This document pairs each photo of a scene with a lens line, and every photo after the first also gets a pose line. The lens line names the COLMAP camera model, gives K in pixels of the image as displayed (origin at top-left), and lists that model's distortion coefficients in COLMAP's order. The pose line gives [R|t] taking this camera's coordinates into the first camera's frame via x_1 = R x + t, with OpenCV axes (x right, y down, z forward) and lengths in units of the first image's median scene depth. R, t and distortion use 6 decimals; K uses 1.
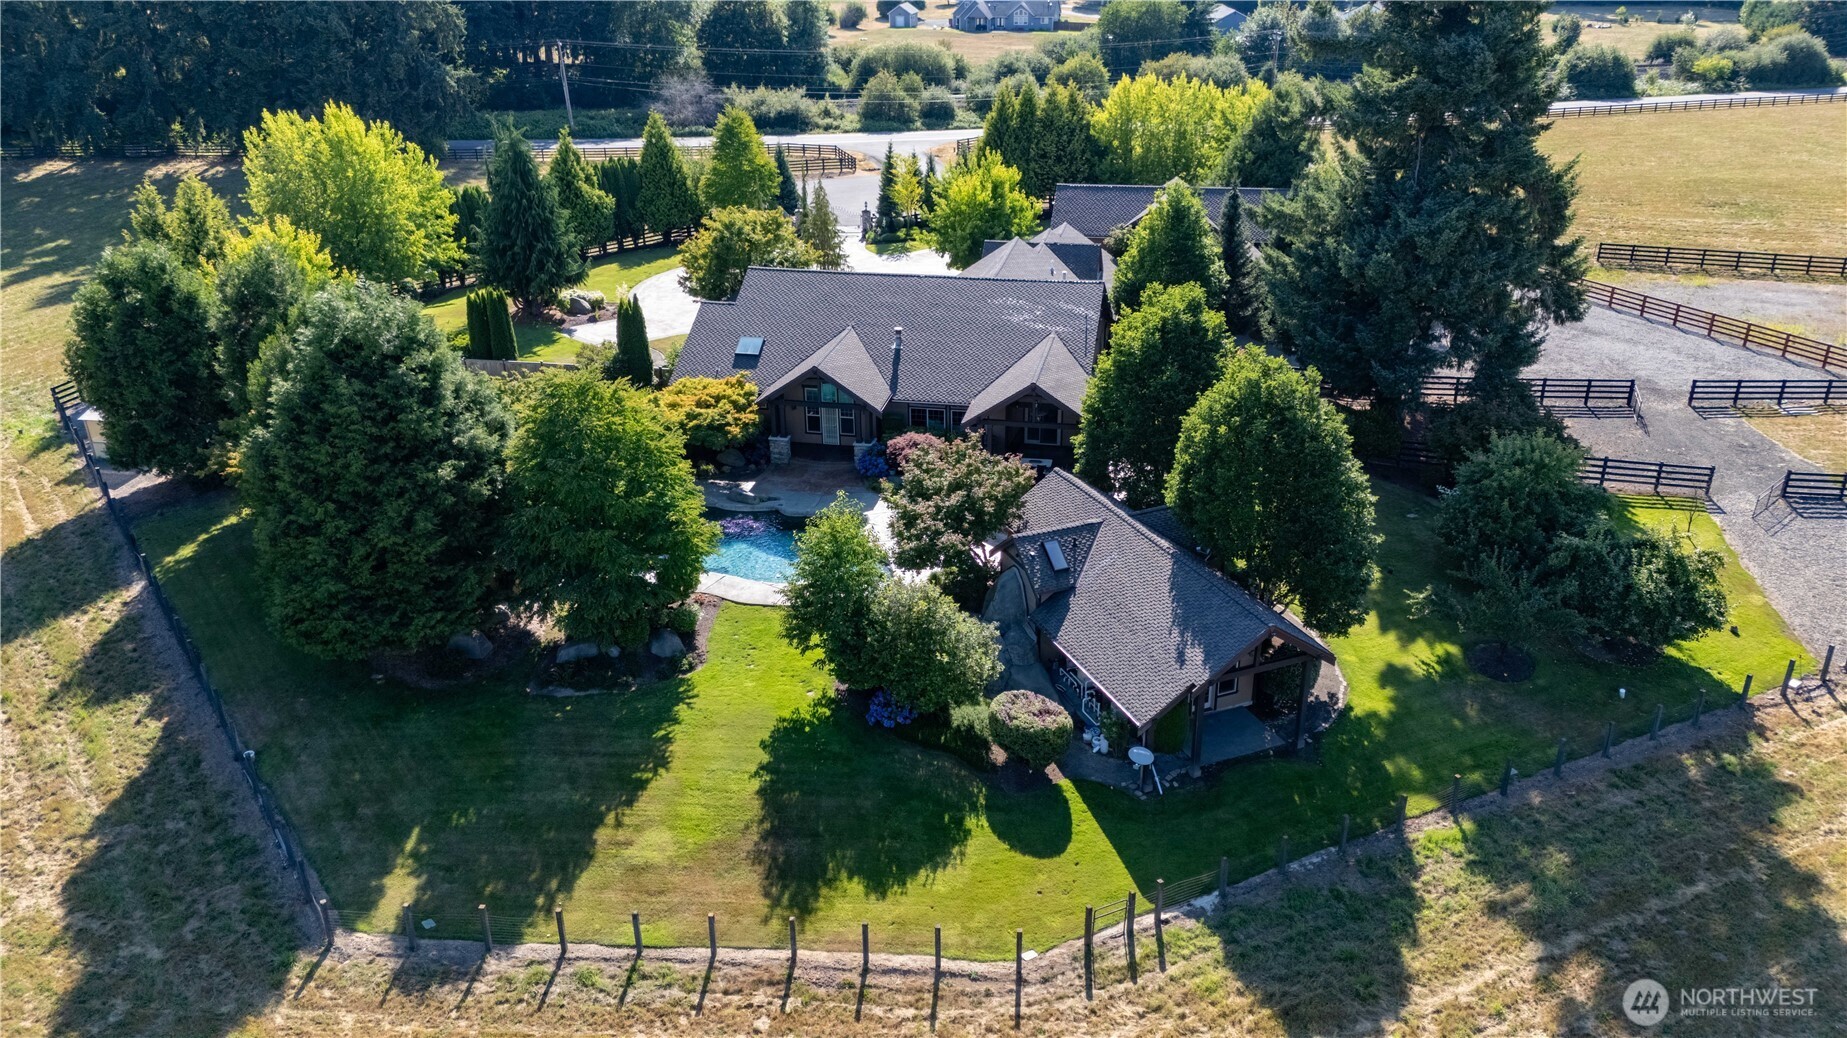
lens RADIAL K [[1410.1, 0, 923.5], [0, 1410.1, 519.0], [0, 0, 1]] dist [0.078587, -0.086514]
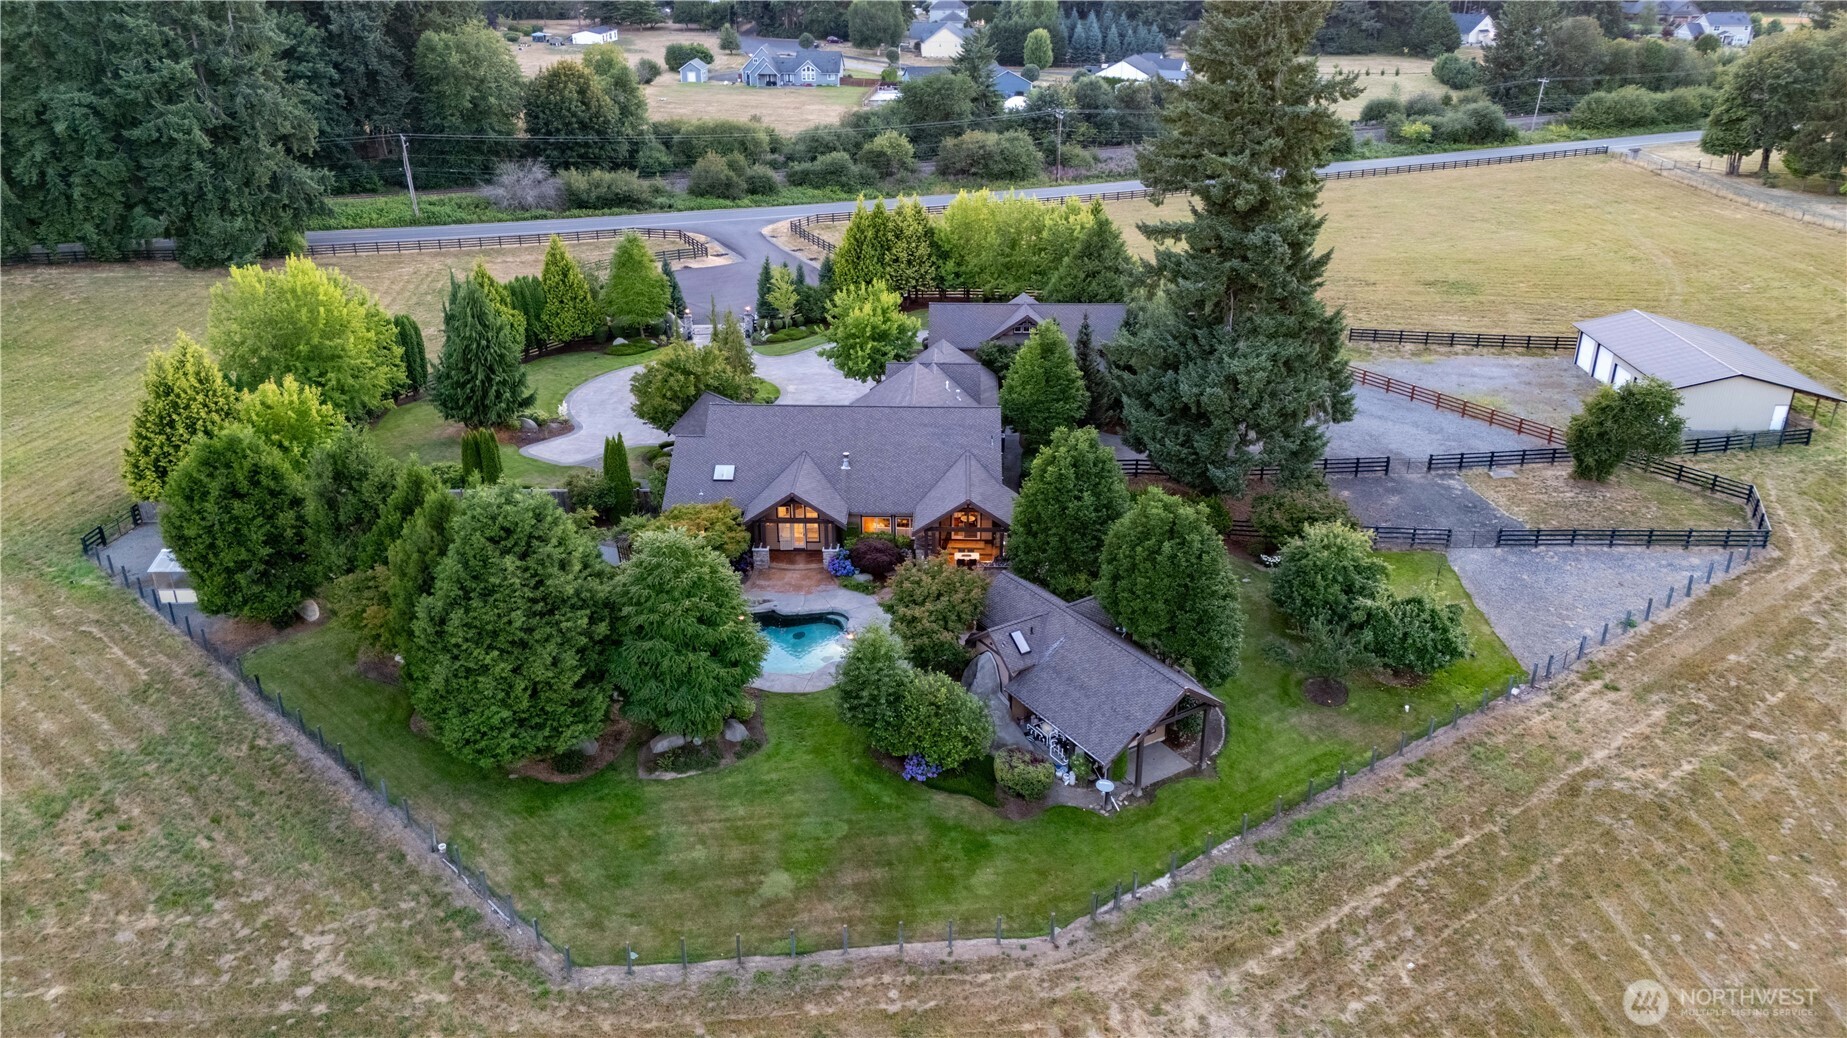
lens RADIAL K [[1450.8, 0, 923.5], [0, 1450.8, 519.0], [0, 0, 1]] dist [0.133365, -0.324533]
pose [[0.983460, -0.061648, 0.170313, -0.236997], [0.061271, 0.998093, 0.007477, -0.112747], [-0.170449, 0.003082, 0.985362, -0.385693]]
